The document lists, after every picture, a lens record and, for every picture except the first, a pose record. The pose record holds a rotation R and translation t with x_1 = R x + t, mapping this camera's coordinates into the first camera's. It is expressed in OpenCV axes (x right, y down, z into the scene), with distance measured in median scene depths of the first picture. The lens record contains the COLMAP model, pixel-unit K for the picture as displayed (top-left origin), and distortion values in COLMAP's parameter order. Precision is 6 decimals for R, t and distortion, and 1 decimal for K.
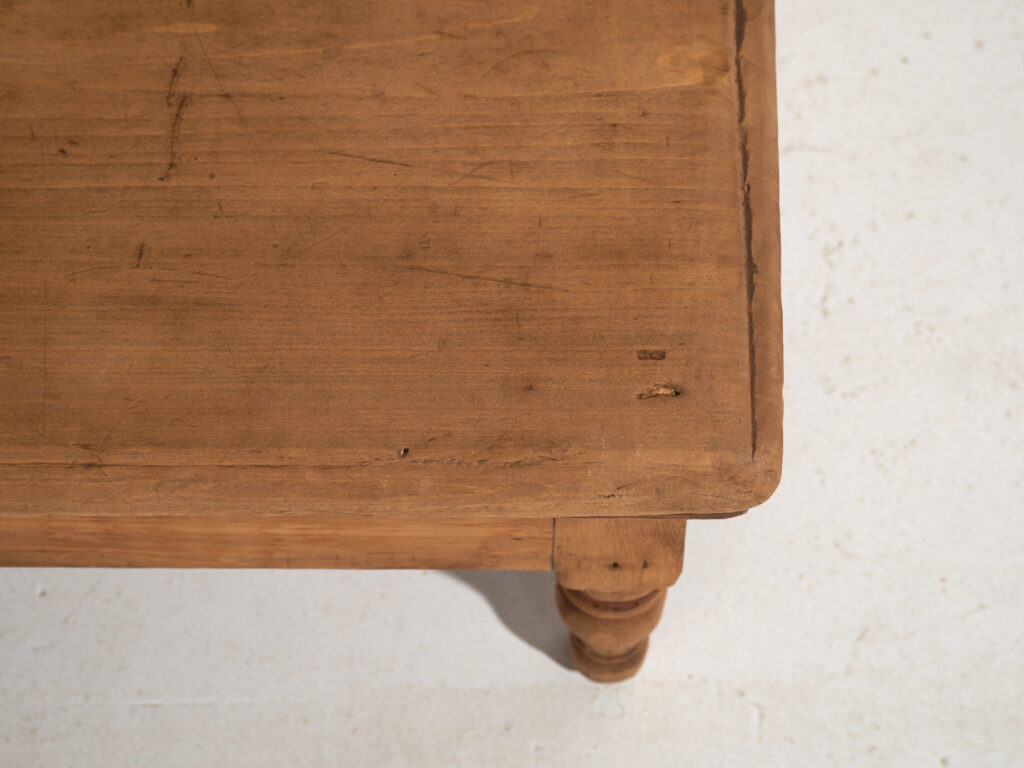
lens RADIAL K [[3470.6, 0, 512.0], [0, 3470.6, 384.0], [0, 0, 1]] dist [0.087266, 0.624517]
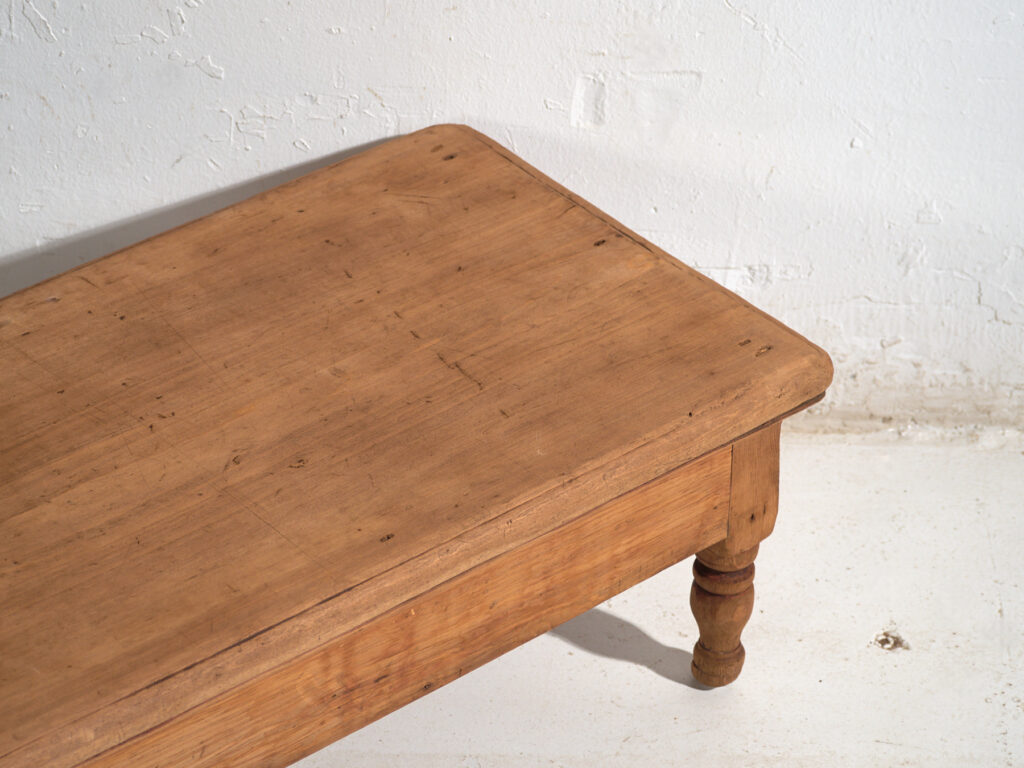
lens RADIAL K [[3470.6, 0, 512.0], [0, 3470.6, 384.0], [0, 0, 1]] dist [0.087266, 0.624517]
pose [[0.751744, -0.356042, 0.555082, -1.106921], [0.586207, 0.746340, -0.315178, 0.527080], [-0.302063, 0.562326, 0.769771, -0.417665]]
